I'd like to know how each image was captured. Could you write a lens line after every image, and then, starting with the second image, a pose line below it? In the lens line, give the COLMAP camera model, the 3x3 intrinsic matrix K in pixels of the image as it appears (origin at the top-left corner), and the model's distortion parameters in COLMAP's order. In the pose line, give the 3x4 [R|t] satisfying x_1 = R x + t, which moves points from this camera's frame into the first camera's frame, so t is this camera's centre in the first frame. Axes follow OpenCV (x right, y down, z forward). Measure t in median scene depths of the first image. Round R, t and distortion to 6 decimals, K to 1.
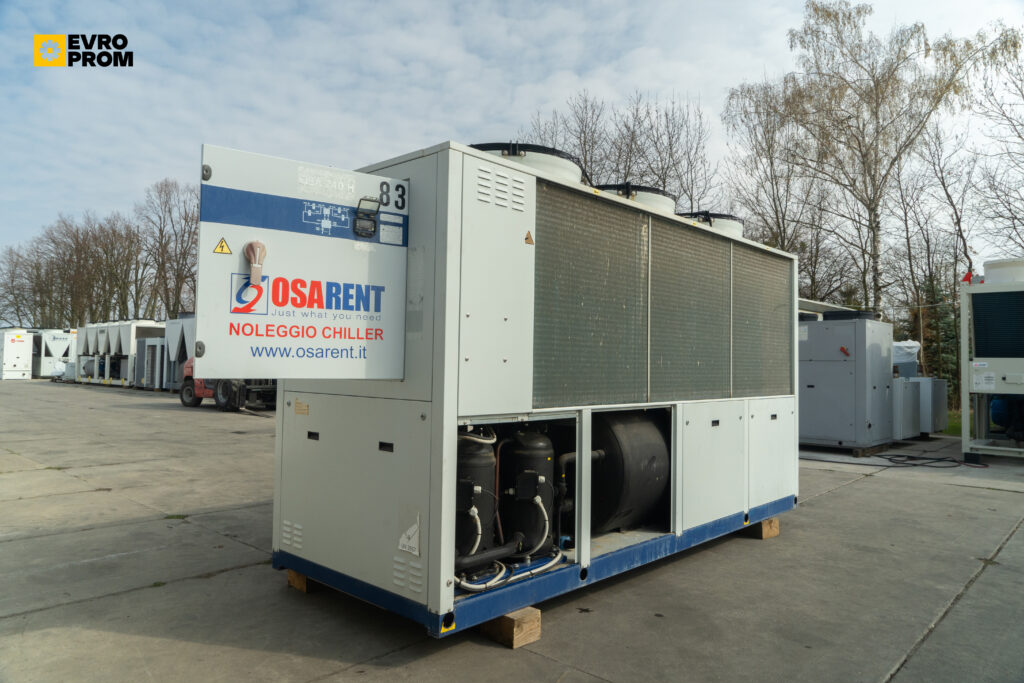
lens RADIAL K [[698.0, 0, 507.6], [0, 698.0, 345.7], [0, 0, 1]] dist [-0.011755, 0.003354]
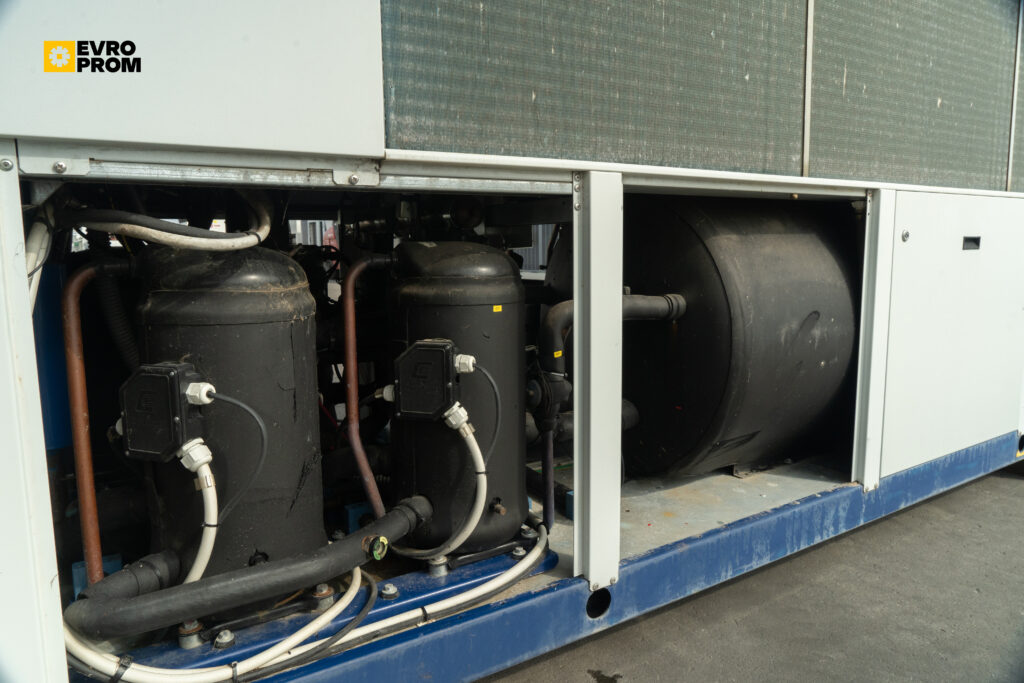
lens RADIAL K [[698.0, 0, 511.9], [0, 698.0, 333.7], [0, 0, 1]] dist [-0.011755, 0.003354]
pose [[0.970153, 0.007878, -0.242366, 0.149495], [0.030983, 0.987254, 0.156110, 0.112206], [0.240507, -0.158959, 0.957543, 0.614875]]
